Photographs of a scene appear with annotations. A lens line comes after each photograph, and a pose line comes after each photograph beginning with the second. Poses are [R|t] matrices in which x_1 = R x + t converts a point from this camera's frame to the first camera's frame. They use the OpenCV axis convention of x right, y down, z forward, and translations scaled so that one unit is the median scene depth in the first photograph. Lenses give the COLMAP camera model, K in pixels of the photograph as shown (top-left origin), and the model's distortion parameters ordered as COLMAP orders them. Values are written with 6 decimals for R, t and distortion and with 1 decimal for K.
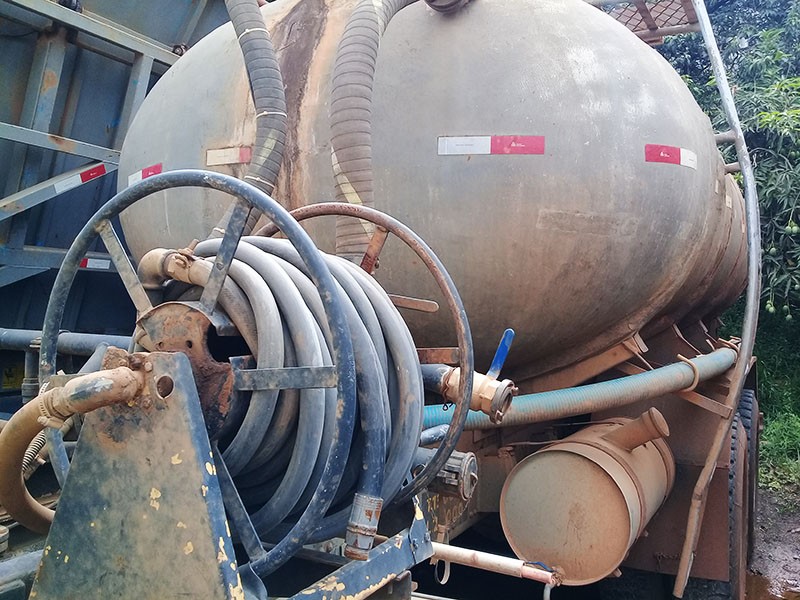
lens RADIAL K [[734.5, 0, 400.0], [0, 734.5, 300.0], [0, 0, 1]] dist [0.088103, -0.165911]
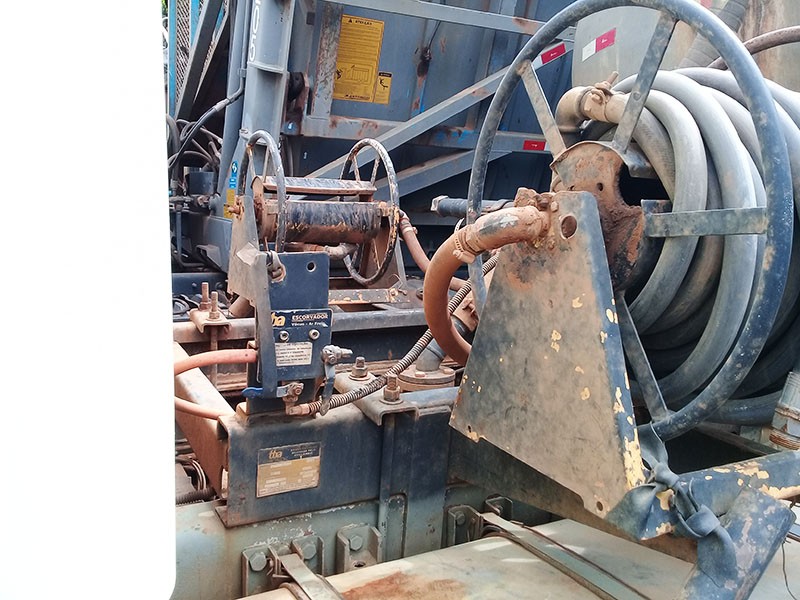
lens RADIAL K [[734.5, 0, 400.0], [0, 734.5, 300.0], [0, 0, 1]] dist [0.088103, -0.165911]
pose [[0.820612, 0.087611, -0.564731, 0.049350], [-0.009883, 0.990207, 0.139258, 0.077225], [0.571401, -0.108696, 0.813441, 0.084870]]
